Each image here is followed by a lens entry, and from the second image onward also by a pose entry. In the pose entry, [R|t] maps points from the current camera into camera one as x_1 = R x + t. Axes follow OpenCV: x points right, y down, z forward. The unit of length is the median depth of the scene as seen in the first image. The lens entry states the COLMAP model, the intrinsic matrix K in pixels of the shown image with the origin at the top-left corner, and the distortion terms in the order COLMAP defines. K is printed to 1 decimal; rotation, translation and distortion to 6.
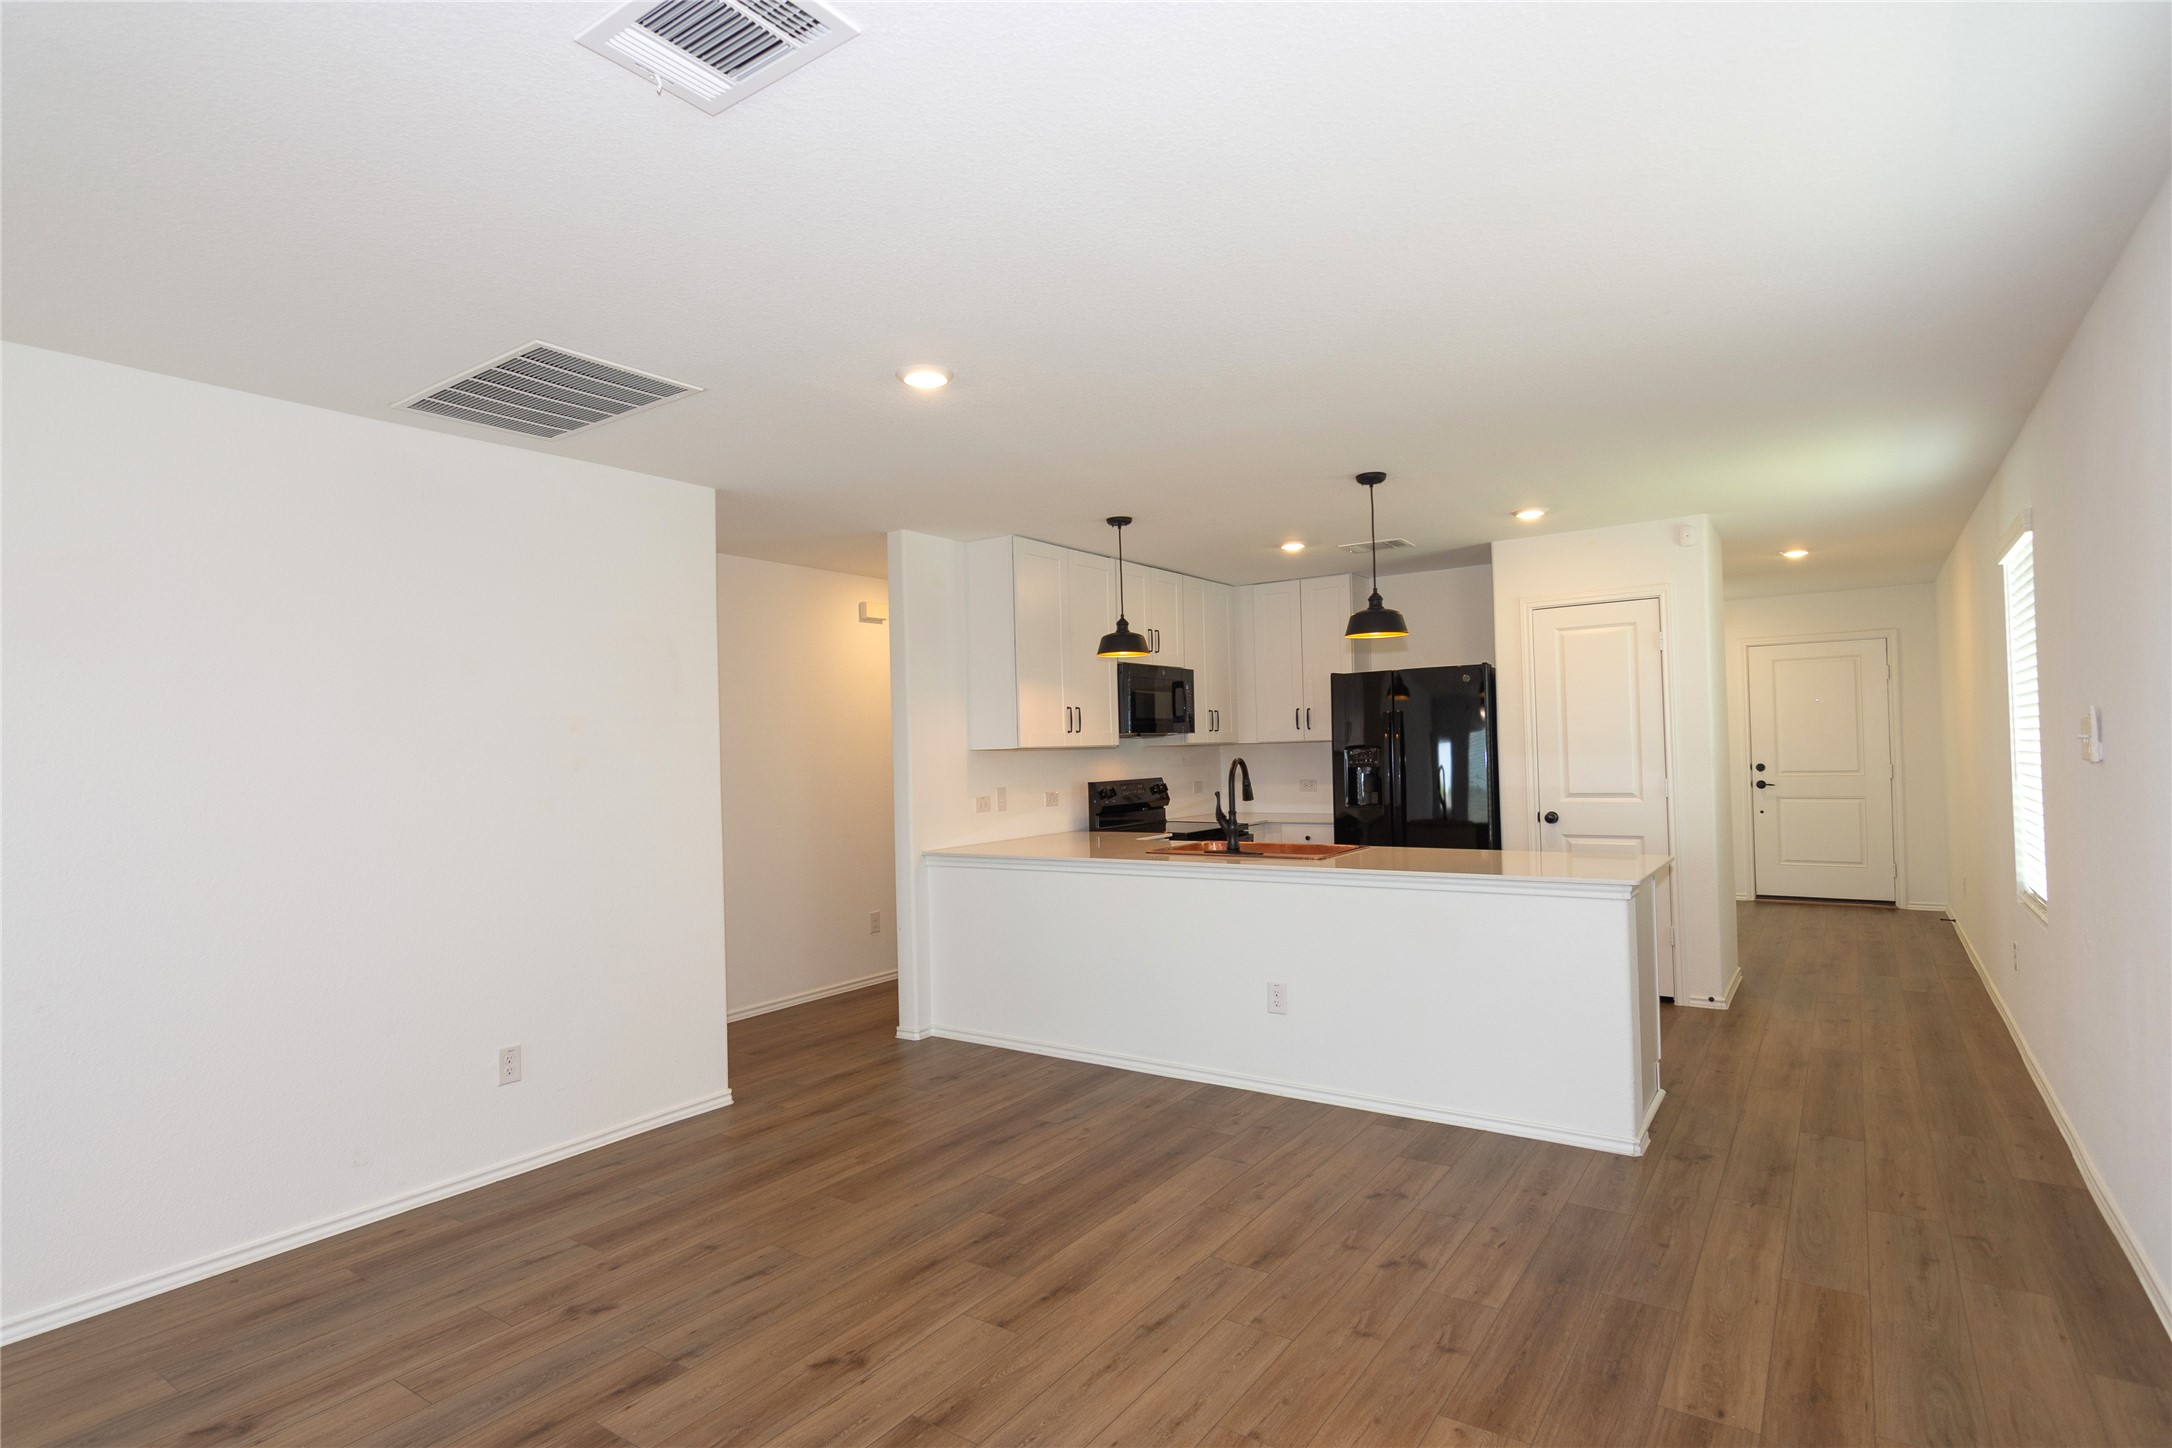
lens RADIAL K [[1097.4, 0, 1080.2], [0, 1097.4, 739.0], [0, 0, 1]] dist [-0.001982, 0.000550]
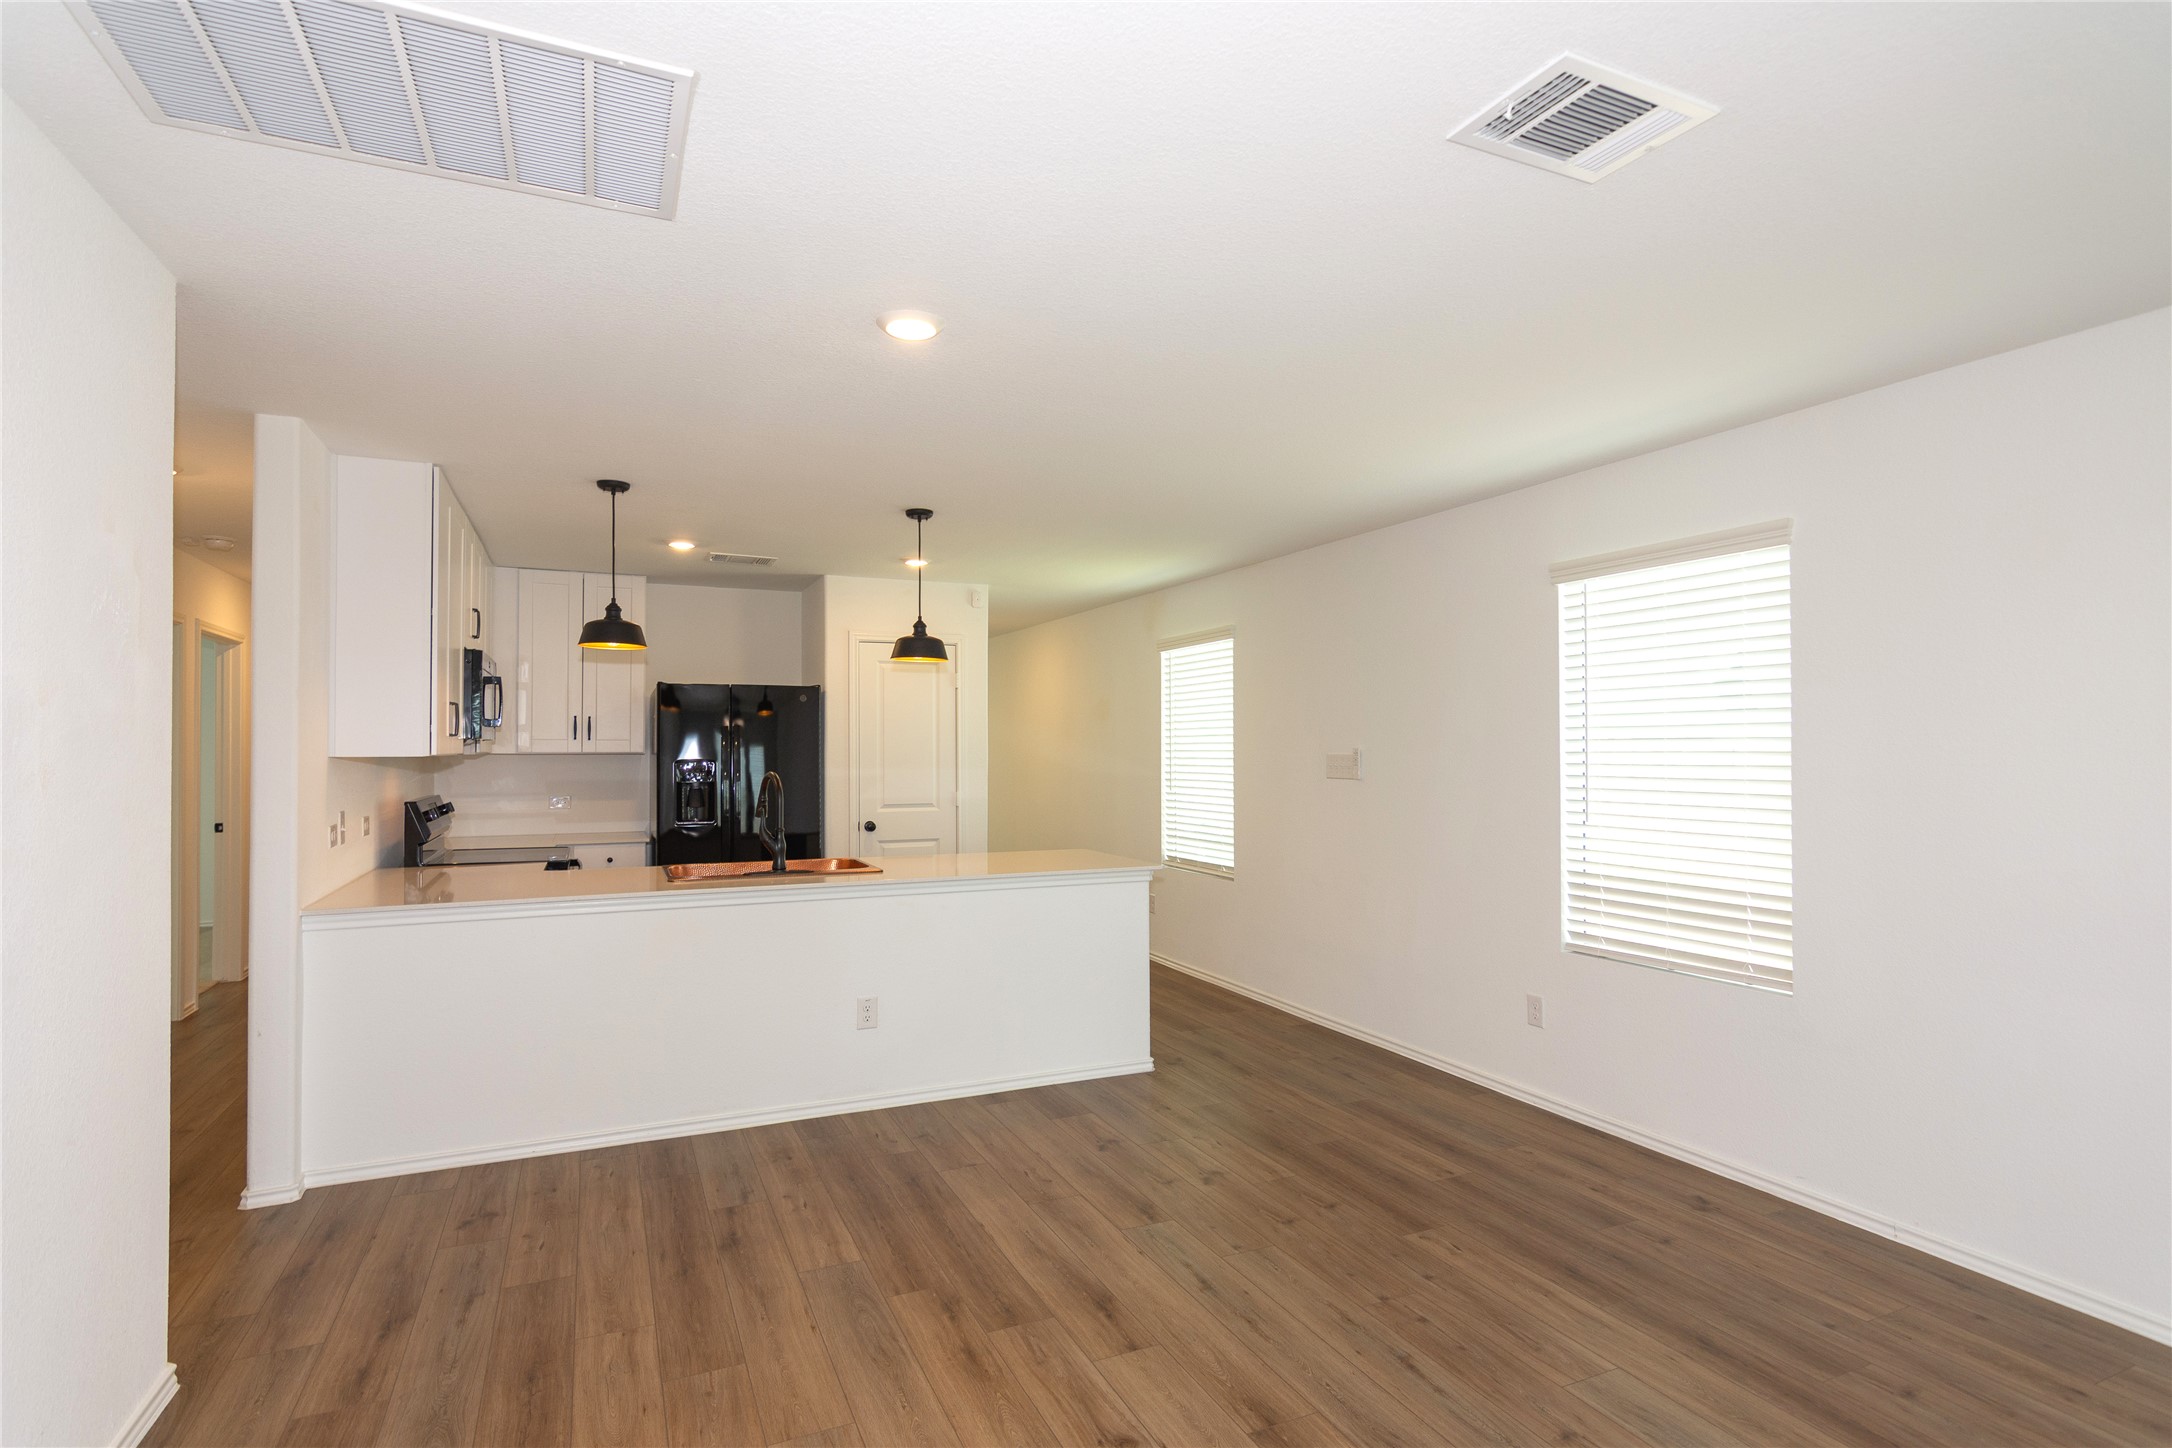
lens RADIAL K [[1076.4, 0, 1081.6], [0, 1076.4, 733.9], [0, 0, 1]] dist [-0.000076, 0.000482]
pose [[0.510206, 0.038451, 0.859193, -0.551734], [-0.022471, 0.999255, -0.031376, 0.008054], [-0.859759, -0.003299, 0.510689, 0.318815]]
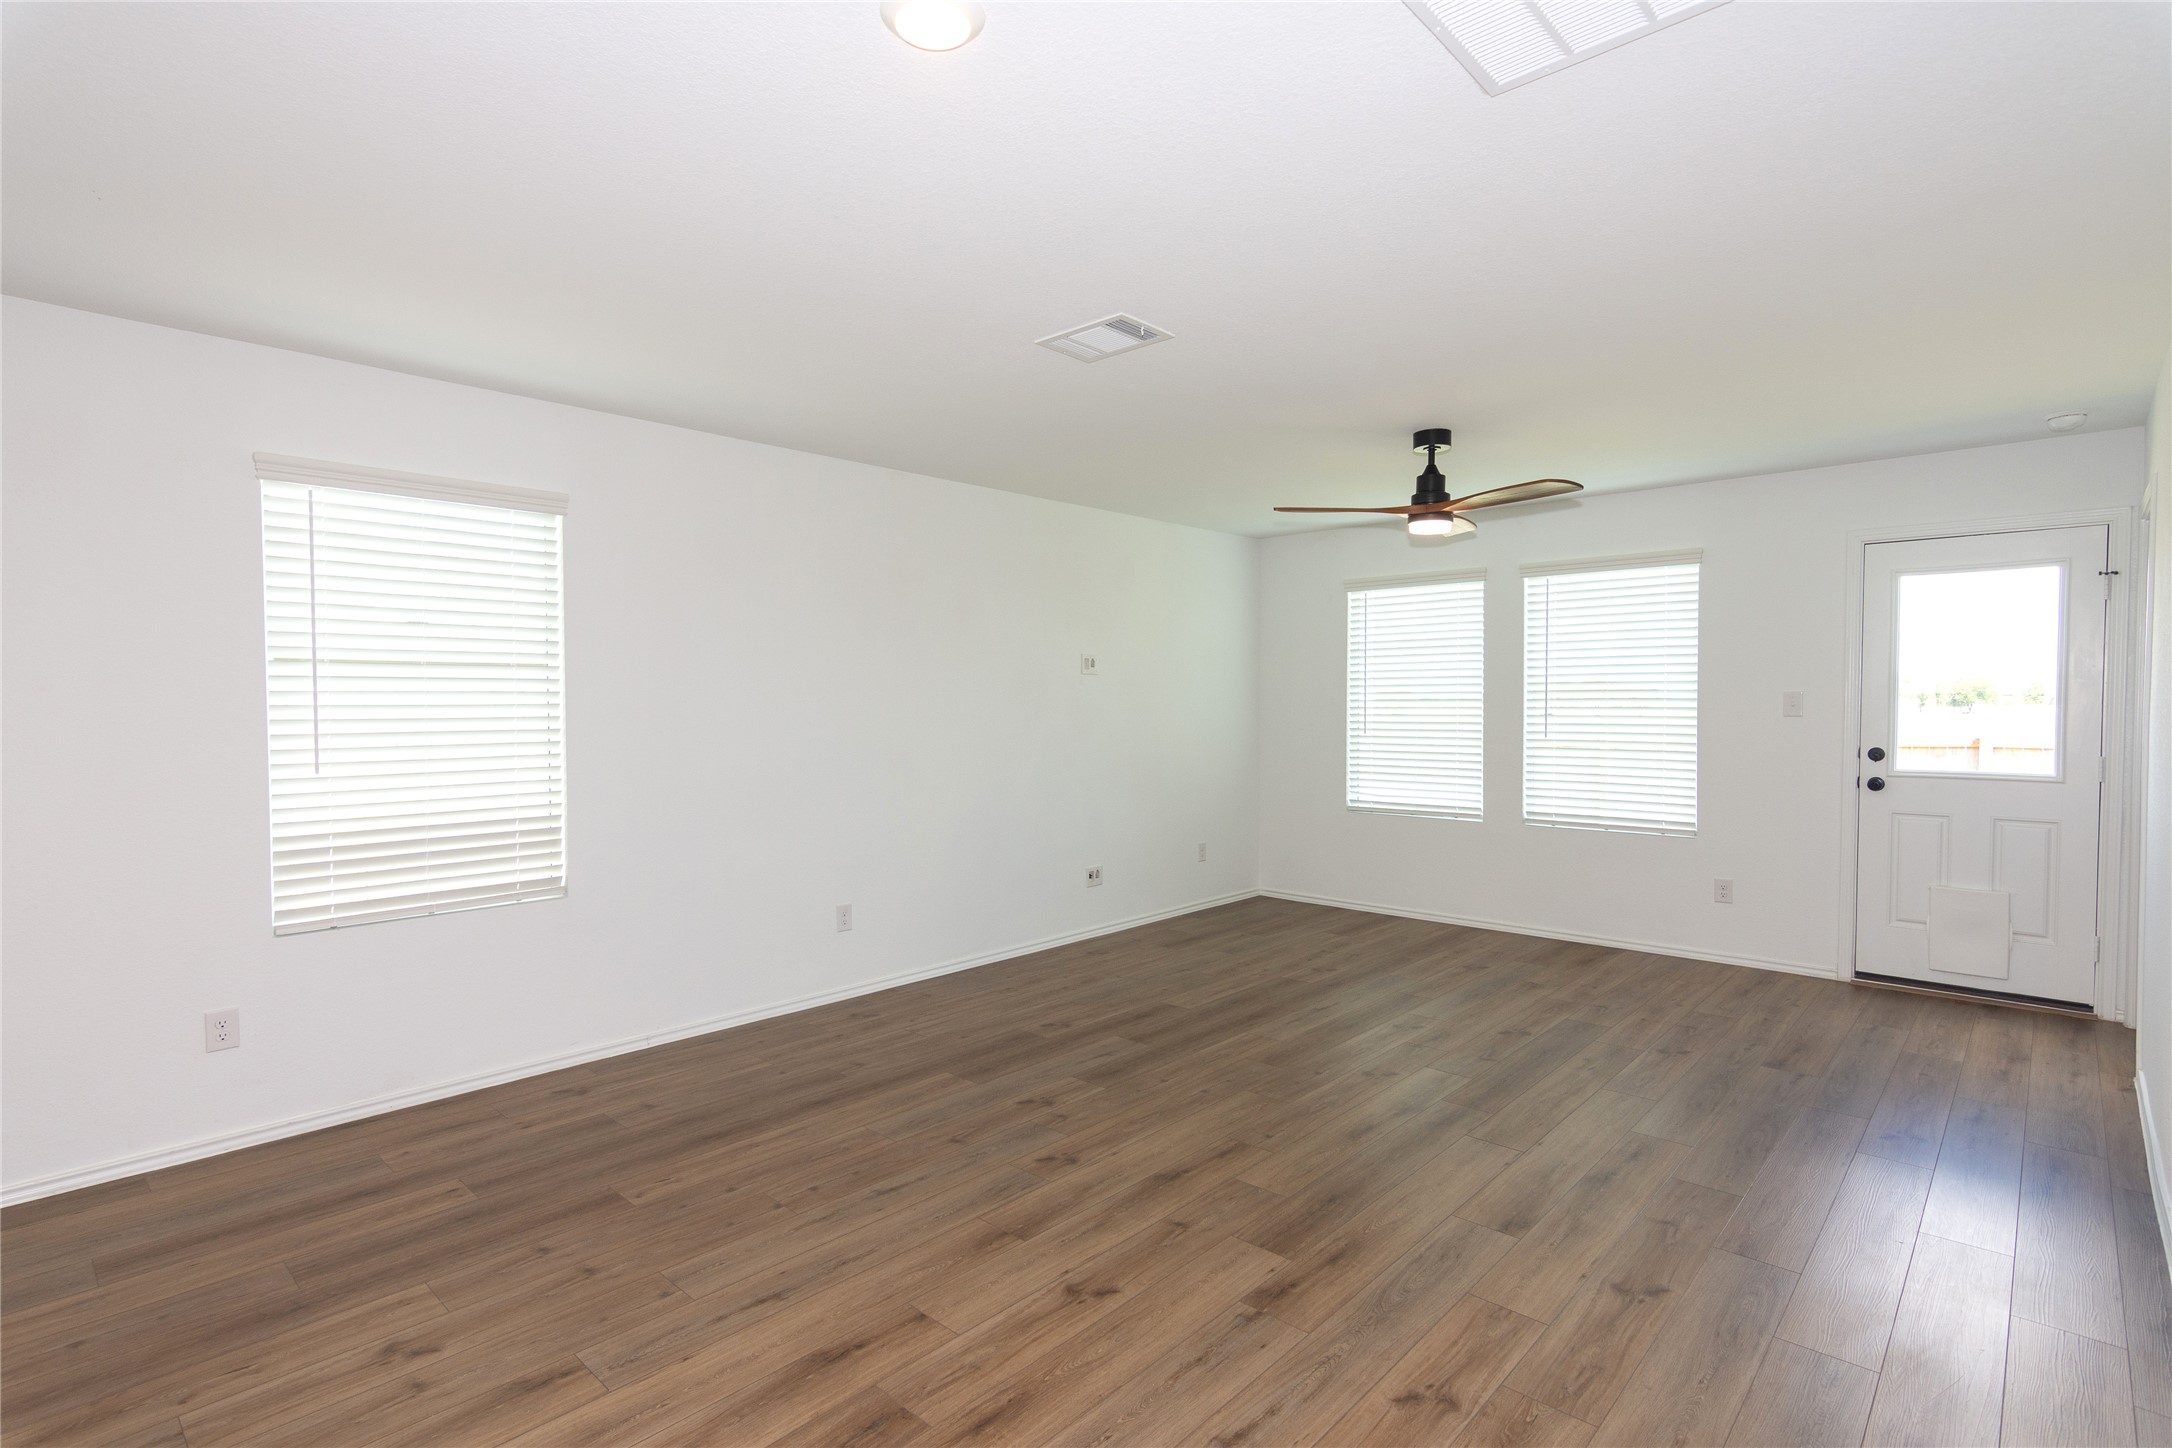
lens RADIAL K [[1051.1, 0, 1079.7], [0, 1051.1, 729.2], [0, 0, 1]] dist [0.001452, 0.000879]
pose [[-0.989444, 0.027114, 0.142355, -0.198959], [0.028539, 0.999561, 0.007978, 0.021965], [-0.142077, 0.011957, -0.989783, 1.076736]]
